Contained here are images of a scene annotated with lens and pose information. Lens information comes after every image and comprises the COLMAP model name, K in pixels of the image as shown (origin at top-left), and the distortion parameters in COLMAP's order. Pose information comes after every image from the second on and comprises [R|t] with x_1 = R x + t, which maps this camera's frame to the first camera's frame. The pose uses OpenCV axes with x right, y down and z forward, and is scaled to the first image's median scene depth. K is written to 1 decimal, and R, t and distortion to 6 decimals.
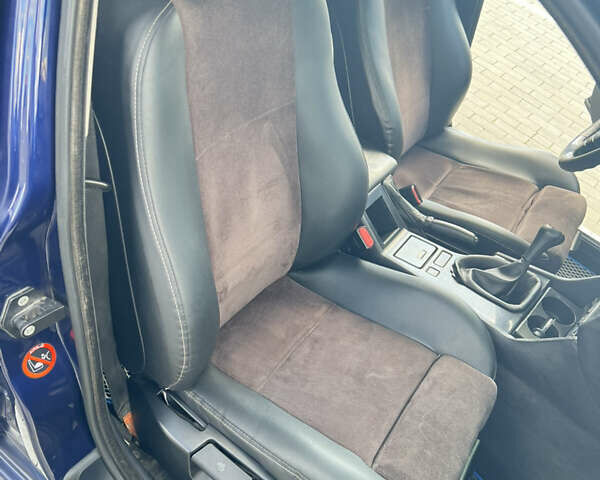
lens RADIAL K [[587.1, 0, 301.6], [0, 587.1, 238.2], [0, 0, 1]] dist [0.036071, 0.000000]
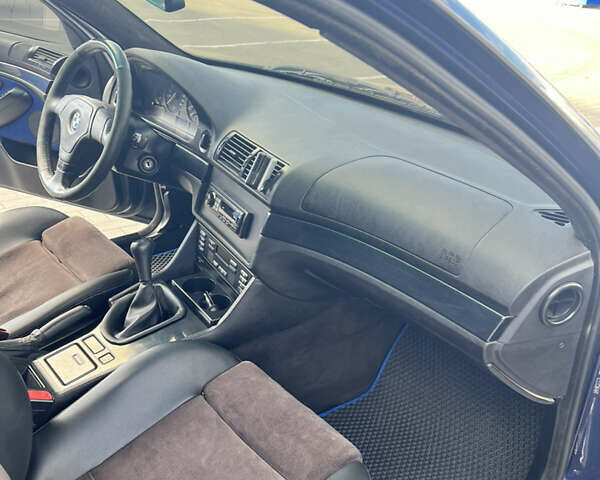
lens RADIAL K [[587.1, 0, 298.5], [0, 587.1, 239.3], [0, 0, 1]] dist [0.036071, 0.000000]
pose [[0.254154, -0.641427, 0.723862, -0.235131], [0.667803, 0.657771, 0.348391, -0.177145], [-0.699603, 0.394853, 0.595522, 0.170969]]
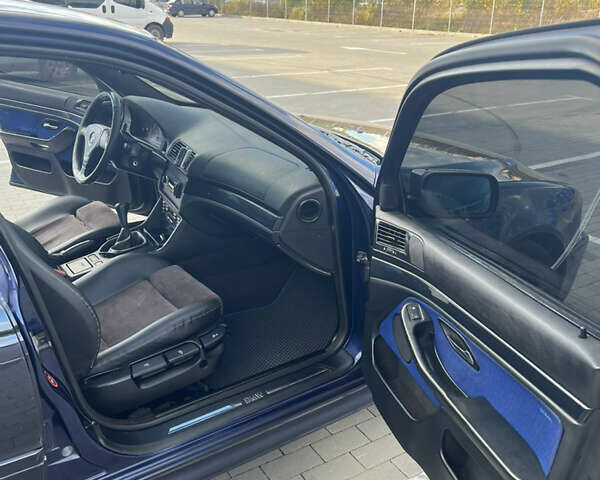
lens RADIAL K [[587.1, 0, 302.5], [0, 587.1, 241.1], [0, 0, 1]] dist [0.036071, 0.000000]
pose [[0.327800, -0.582362, 0.743910, -0.745242], [0.702439, 0.676794, 0.220295, 0.050147], [-0.631765, 0.450339, 0.630927, -0.400573]]
